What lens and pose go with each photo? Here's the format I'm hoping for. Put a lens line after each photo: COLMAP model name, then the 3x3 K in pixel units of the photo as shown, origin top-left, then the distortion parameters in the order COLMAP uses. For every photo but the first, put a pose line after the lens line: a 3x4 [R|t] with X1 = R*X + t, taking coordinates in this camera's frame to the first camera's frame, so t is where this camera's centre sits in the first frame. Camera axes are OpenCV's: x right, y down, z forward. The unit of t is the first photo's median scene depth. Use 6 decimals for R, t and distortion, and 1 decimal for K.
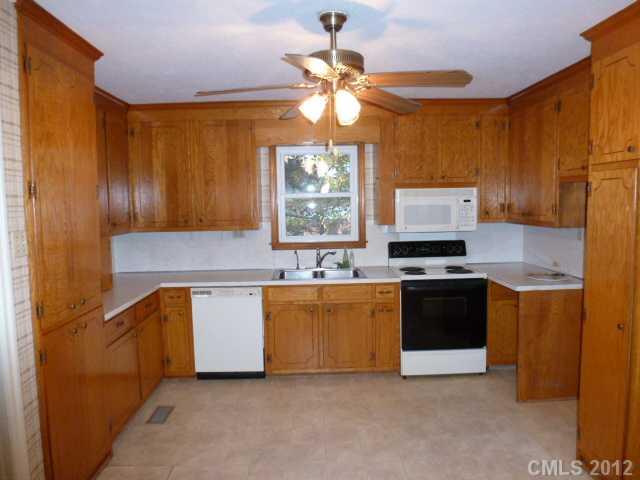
lens RADIAL K [[452.8, 0, 321.4], [0, 452.8, 239.7], [0, 0, 1]] dist [-0.060081, 0.001698]
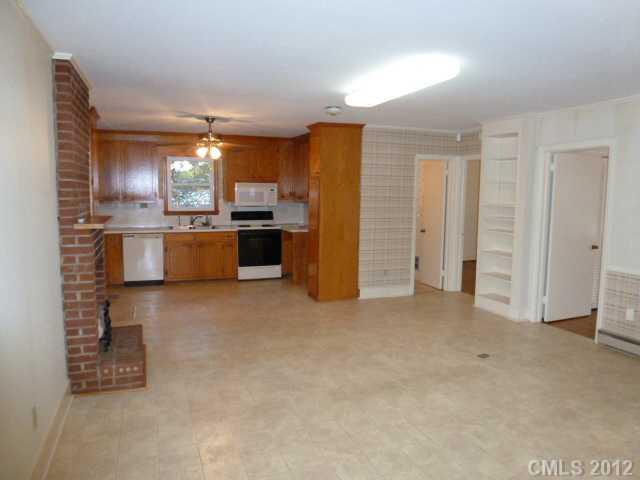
lens RADIAL K [[452.8, 0, 323.6], [0, 452.8, 237.1], [0, 0, 1]] dist [-0.060081, 0.001698]
pose [[0.940447, -0.005032, 0.339904, -0.130356], [-0.001591, 0.999814, 0.019203, 0.078702], [-0.339937, -0.018600, 0.940264, -0.909765]]
